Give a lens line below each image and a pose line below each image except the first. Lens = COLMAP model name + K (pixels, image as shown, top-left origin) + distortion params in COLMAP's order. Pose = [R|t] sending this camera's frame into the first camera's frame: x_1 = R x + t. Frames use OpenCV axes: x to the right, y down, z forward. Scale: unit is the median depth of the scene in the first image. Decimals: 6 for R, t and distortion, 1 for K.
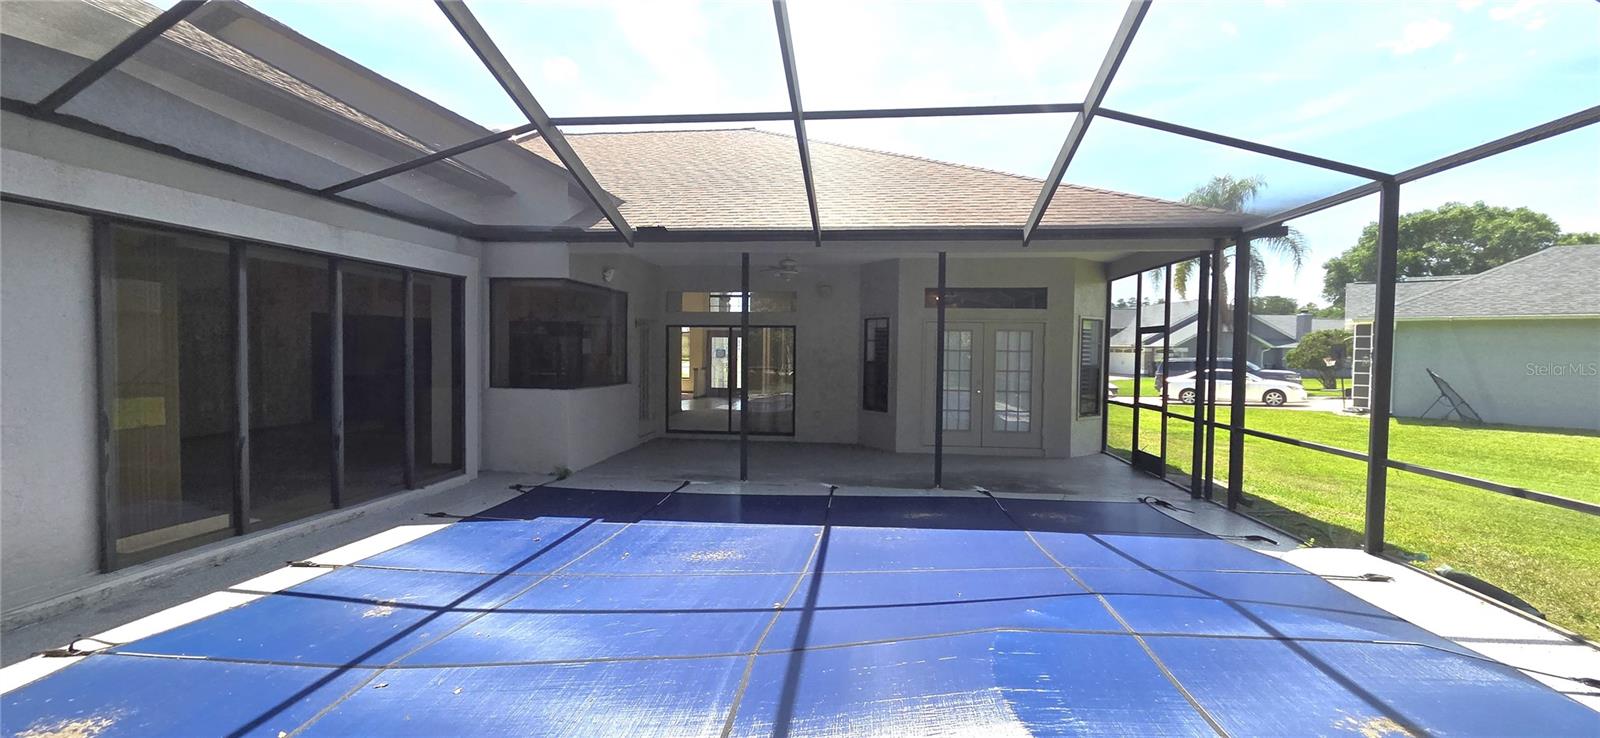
lens RADIAL K [[659.8, 0, 791.4], [0, 659.8, 370.1], [0, 0, 1]] dist [0.000486, 0.000093]
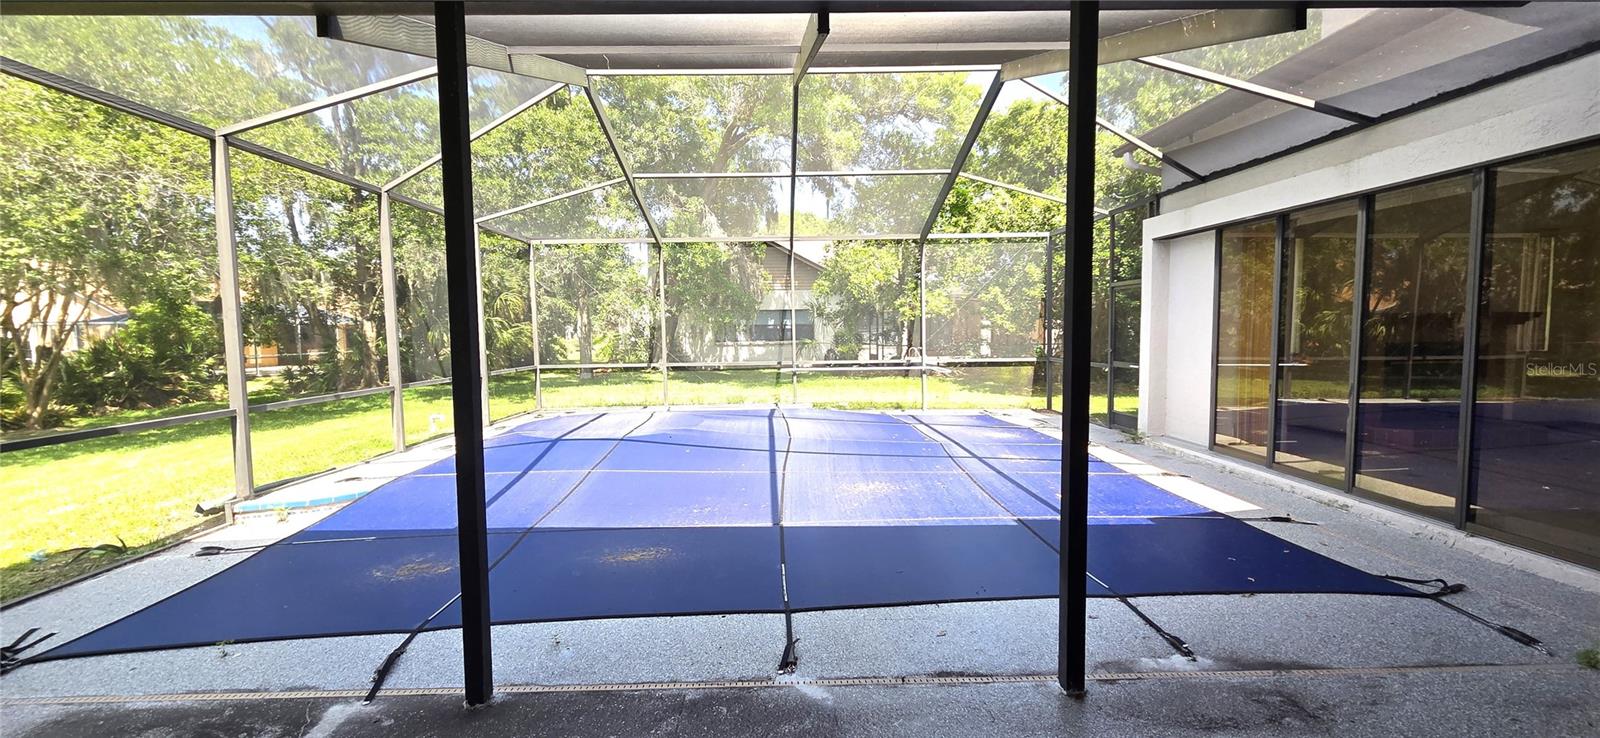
lens RADIAL K [[659.8, 0, 791.4], [0, 659.8, 370.1], [0, 0, 1]] dist [0.000486, 0.000093]
pose [[-0.987502, 0.011465, -0.157188, 0.090175], [-0.003906, 0.995264, 0.097129, -0.015896], [0.157557, 0.096529, -0.982781, 0.988504]]
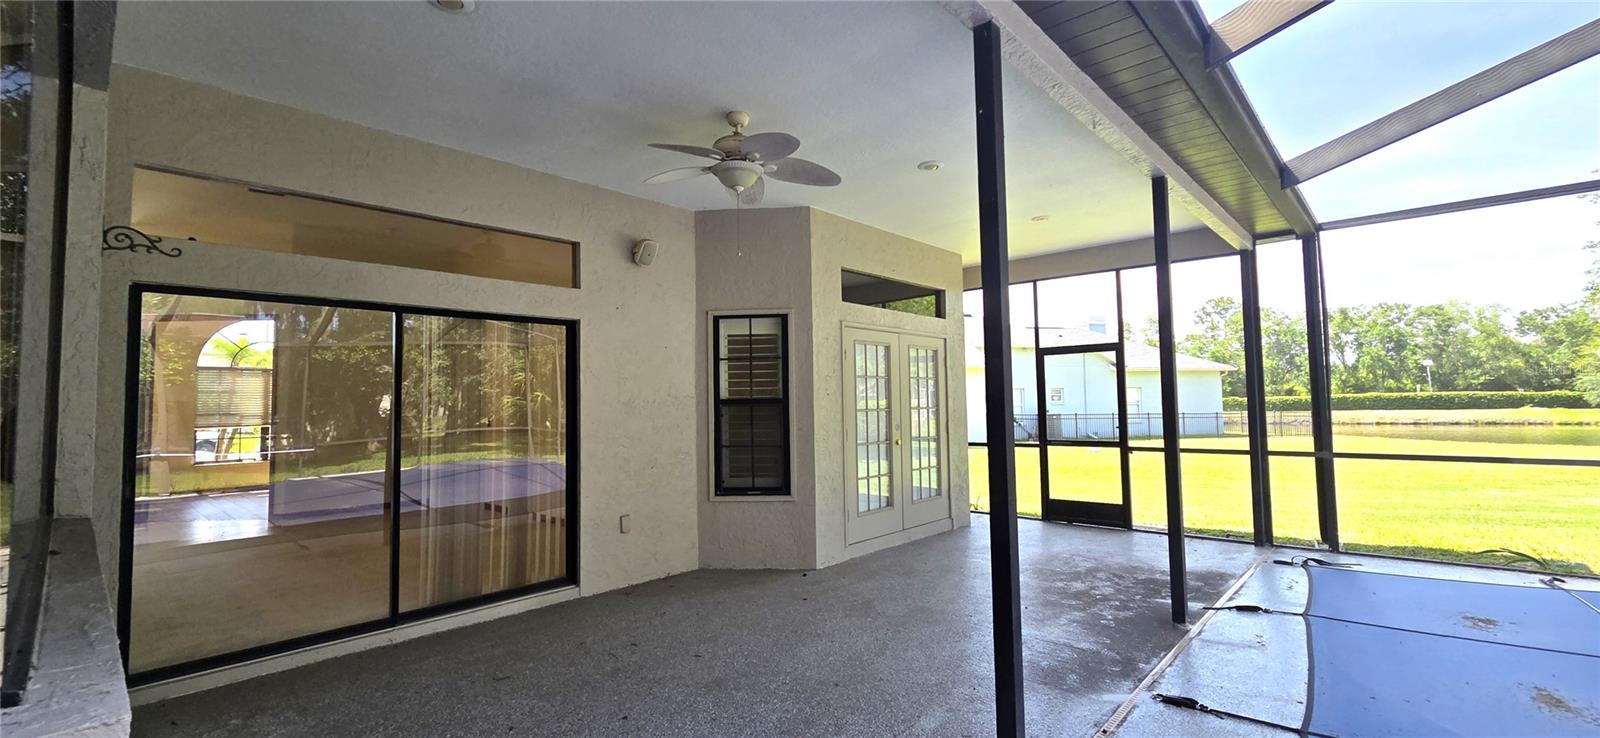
lens RADIAL K [[659.8, 0, 791.4], [0, 659.8, 370.1], [0, 0, 1]] dist [0.000486, 0.000093]
pose [[0.576346, 0.017223, 0.817024, -0.280896], [0.049455, 0.997210, -0.055908, -0.005645], [-0.815708, 0.072628, 0.573886, 0.693864]]
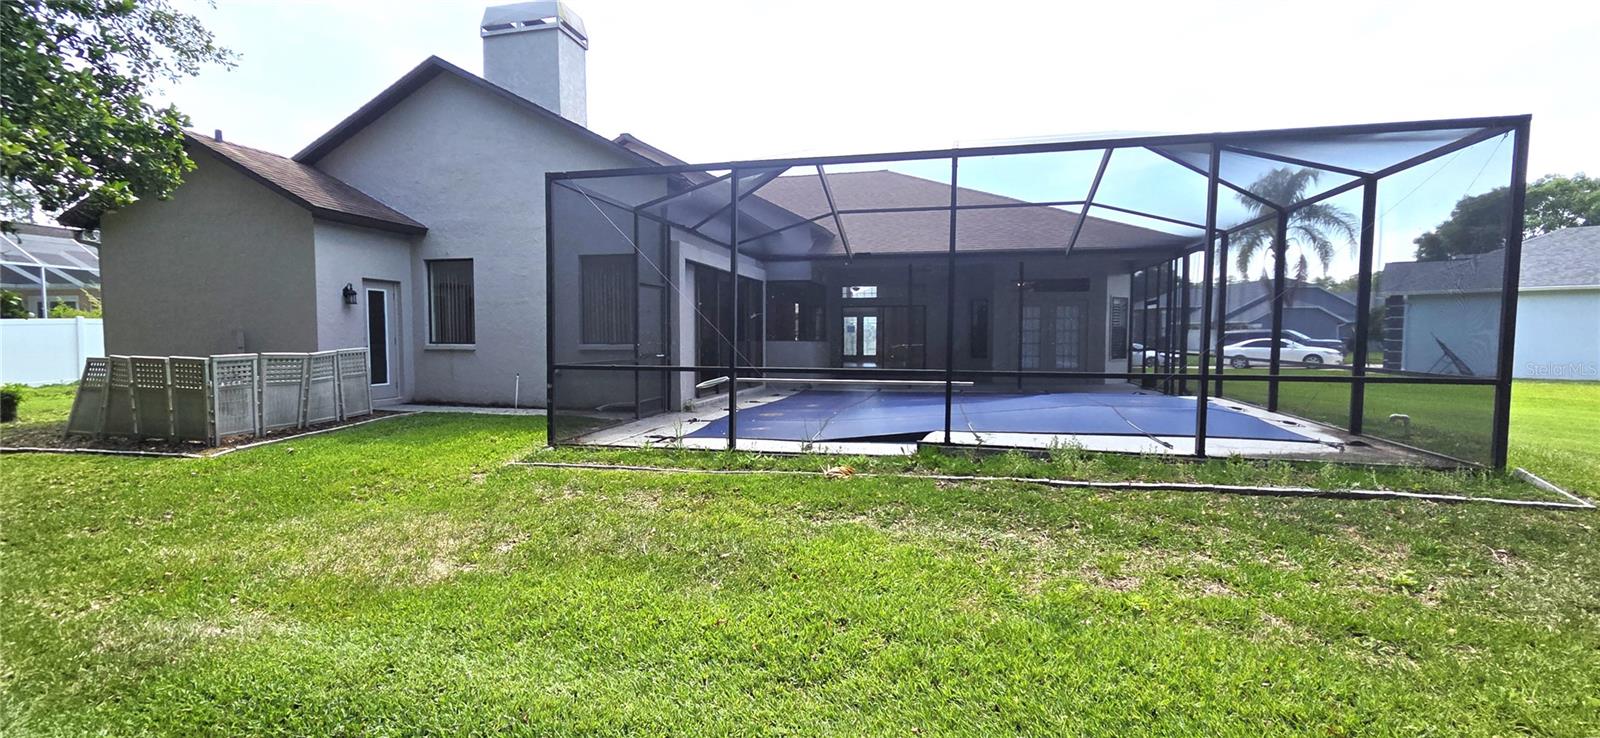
lens RADIAL K [[659.8, 0, 791.4], [0, 659.8, 370.1], [0, 0, 1]] dist [0.000486, 0.000093]
pose [[0.993272, -0.005702, -0.115667, -0.144101], [0.008245, 0.999734, 0.021522, 0.056891], [0.115513, -0.022331, 0.993055, -0.667710]]
